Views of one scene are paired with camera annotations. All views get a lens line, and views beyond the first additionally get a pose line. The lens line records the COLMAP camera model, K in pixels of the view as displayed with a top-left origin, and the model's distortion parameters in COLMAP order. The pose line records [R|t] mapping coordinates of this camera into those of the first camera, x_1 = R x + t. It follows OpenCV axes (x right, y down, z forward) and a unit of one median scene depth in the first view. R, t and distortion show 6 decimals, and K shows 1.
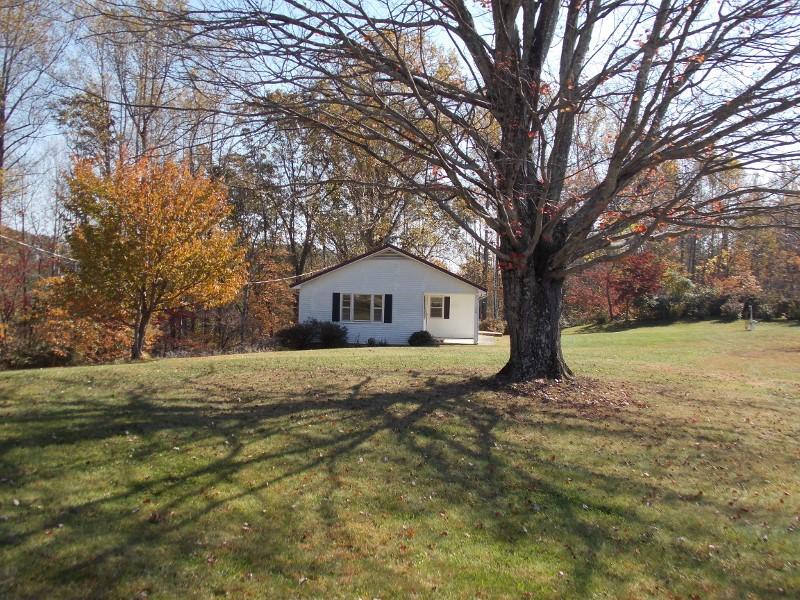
lens RADIAL K [[808.3, 0, 399.7], [0, 808.3, 300.8], [0, 0, 1]] dist [-0.070995, 0.000000]
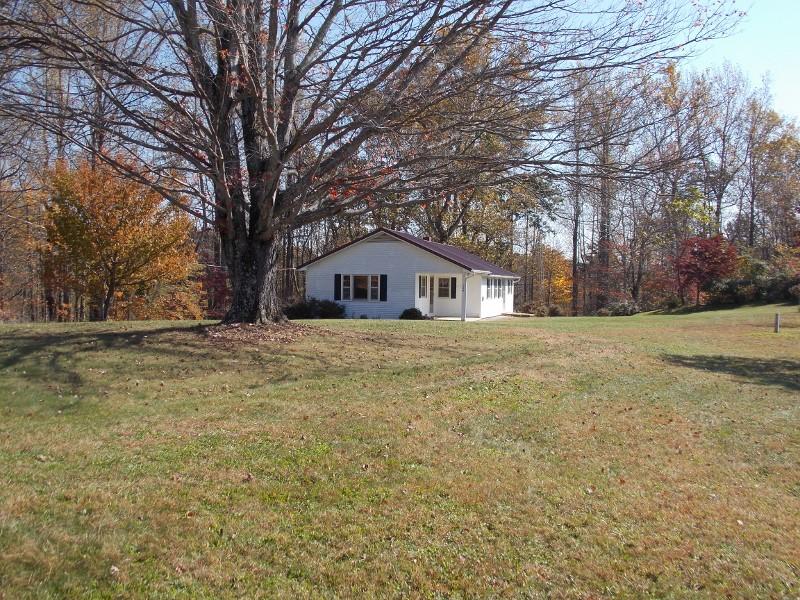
lens RADIAL K [[808.3, 0, 403.1], [0, 808.3, 295.3], [0, 0, 1]] dist [-0.070995, 0.000000]
pose [[0.978399, -0.005660, -0.206648, 0.231810], [0.005677, 0.999984, -0.000509, 0.020088], [0.206648, -0.000675, 0.978415, -0.043783]]
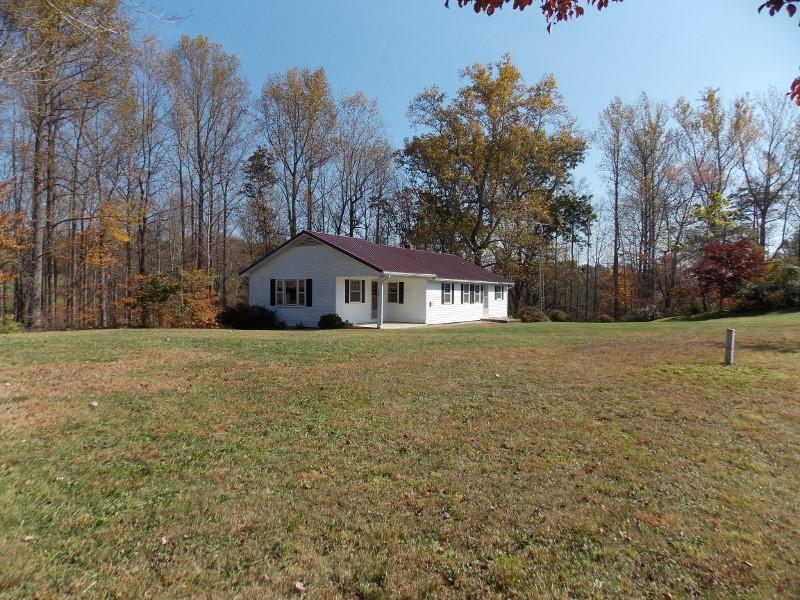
lens RADIAL K [[522.8, 0, 399.8], [0, 522.8, 303.1], [0, 0, 1]] dist [-0.027549, -0.002359]
pose [[0.885184, -0.006151, -0.465200, 0.398554], [0.005757, 0.999981, -0.002268, 0.025165], [0.465205, -0.000671, 0.885202, 0.458785]]
